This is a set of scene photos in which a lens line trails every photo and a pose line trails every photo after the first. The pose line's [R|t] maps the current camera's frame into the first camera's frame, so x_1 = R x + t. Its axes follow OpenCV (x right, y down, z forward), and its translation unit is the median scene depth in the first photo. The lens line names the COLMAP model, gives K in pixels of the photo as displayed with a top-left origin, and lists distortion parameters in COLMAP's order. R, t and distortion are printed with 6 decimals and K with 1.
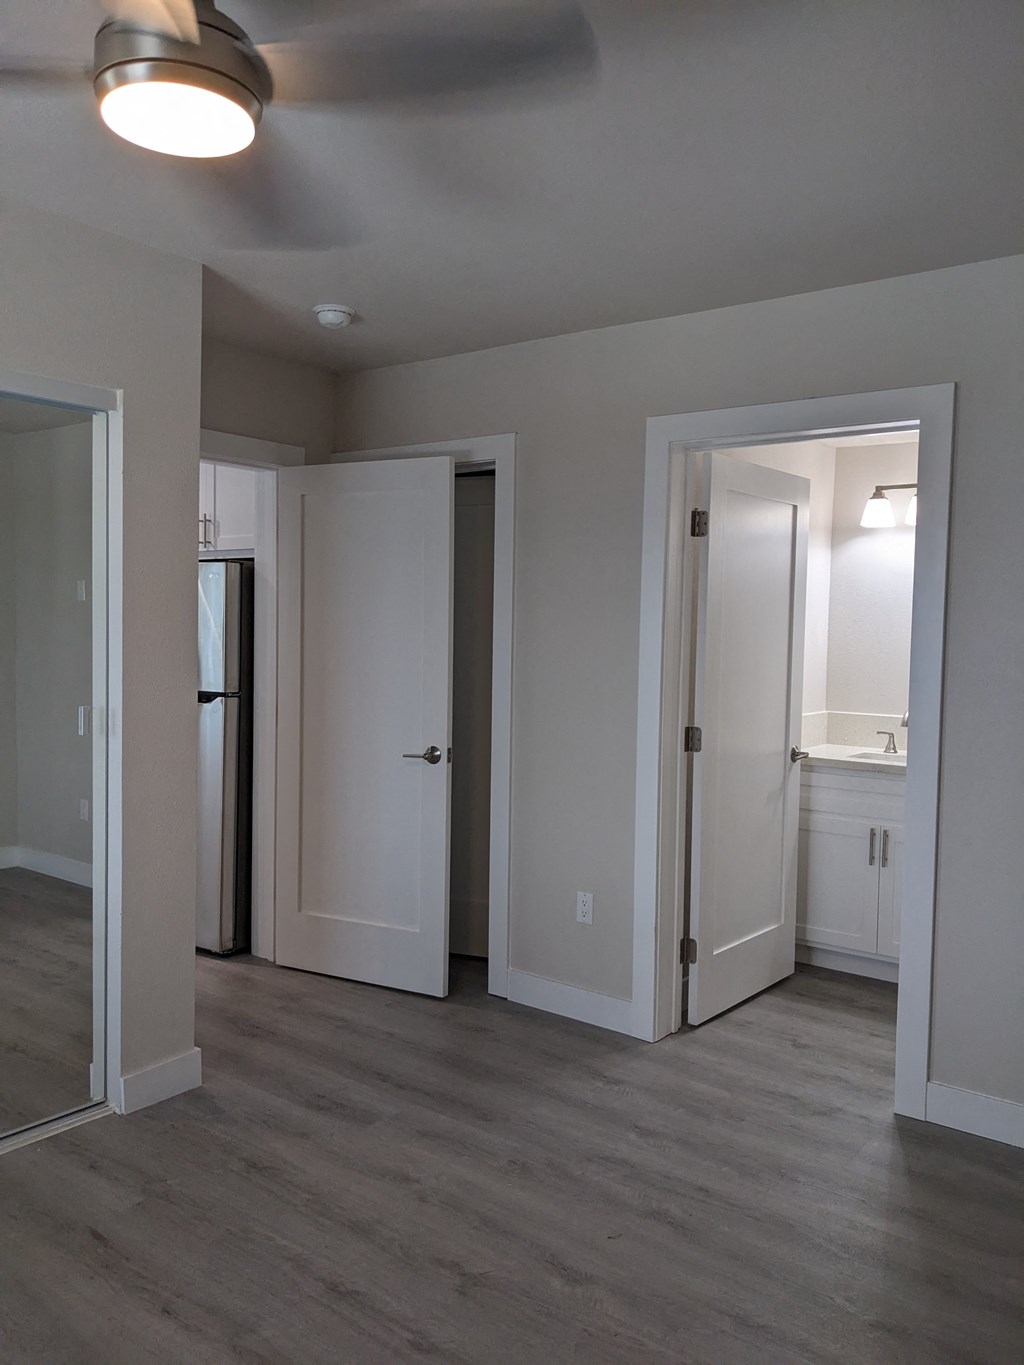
lens RADIAL K [[1098.3, 0, 505.4], [0, 1098.3, 679.4], [0, 0, 1]] dist [0.088421, -0.115613]
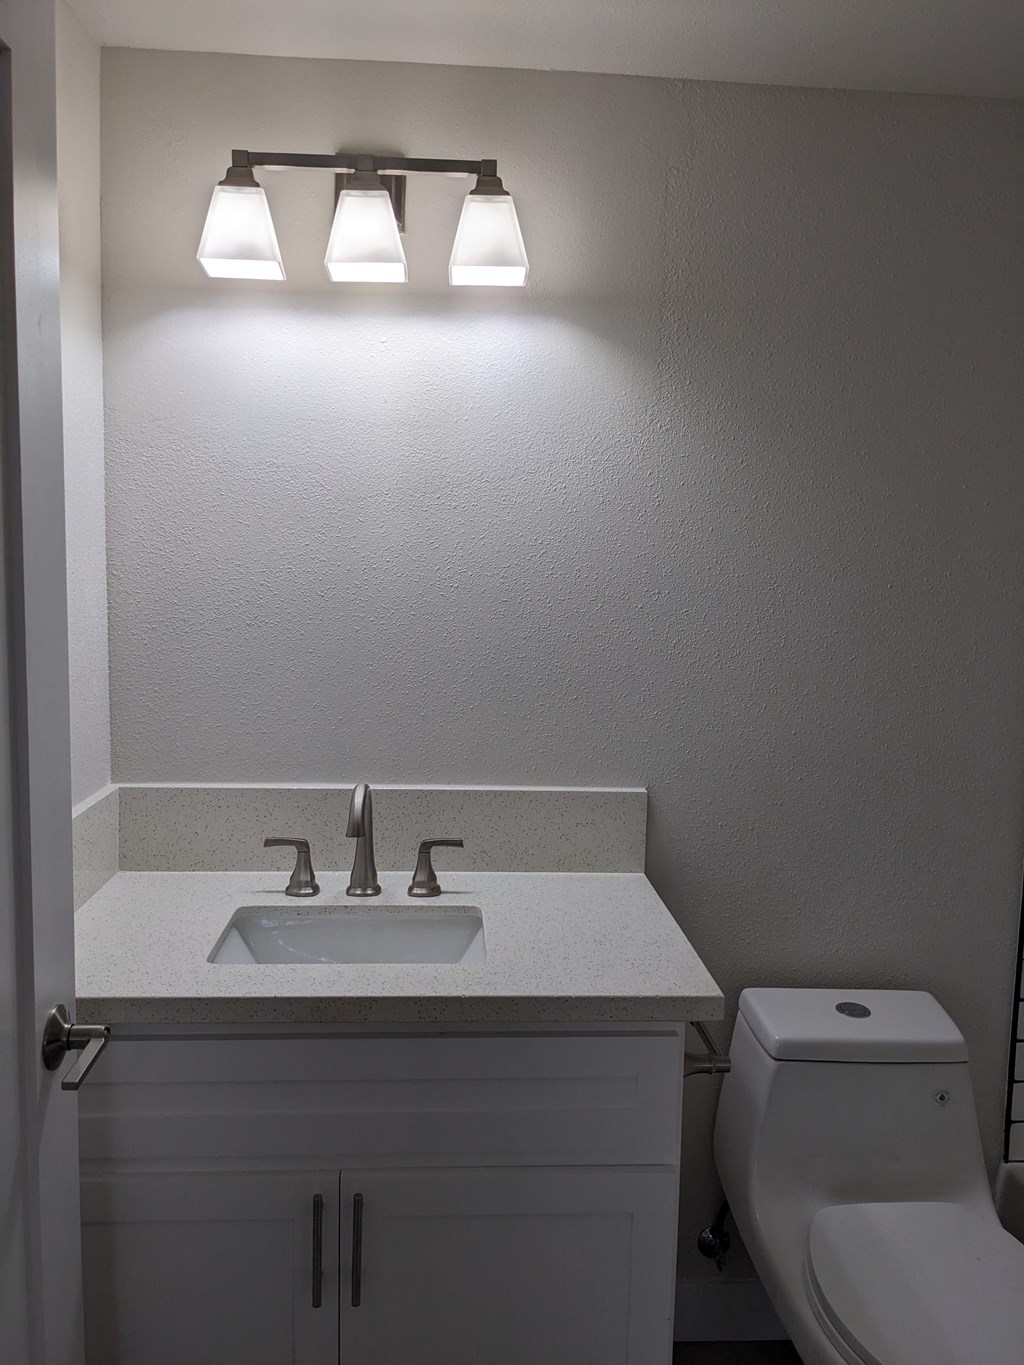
lens RADIAL K [[1062.5, 0, 504.9], [0, 1062.5, 674.5], [0, 0, 1]] dist [0.078201, -0.107582]
pose [[0.759502, -0.079018, 0.645688, 0.174951], [0.029707, 0.995773, 0.086917, -0.040540], [-0.649827, -0.046832, 0.758638, 0.704561]]
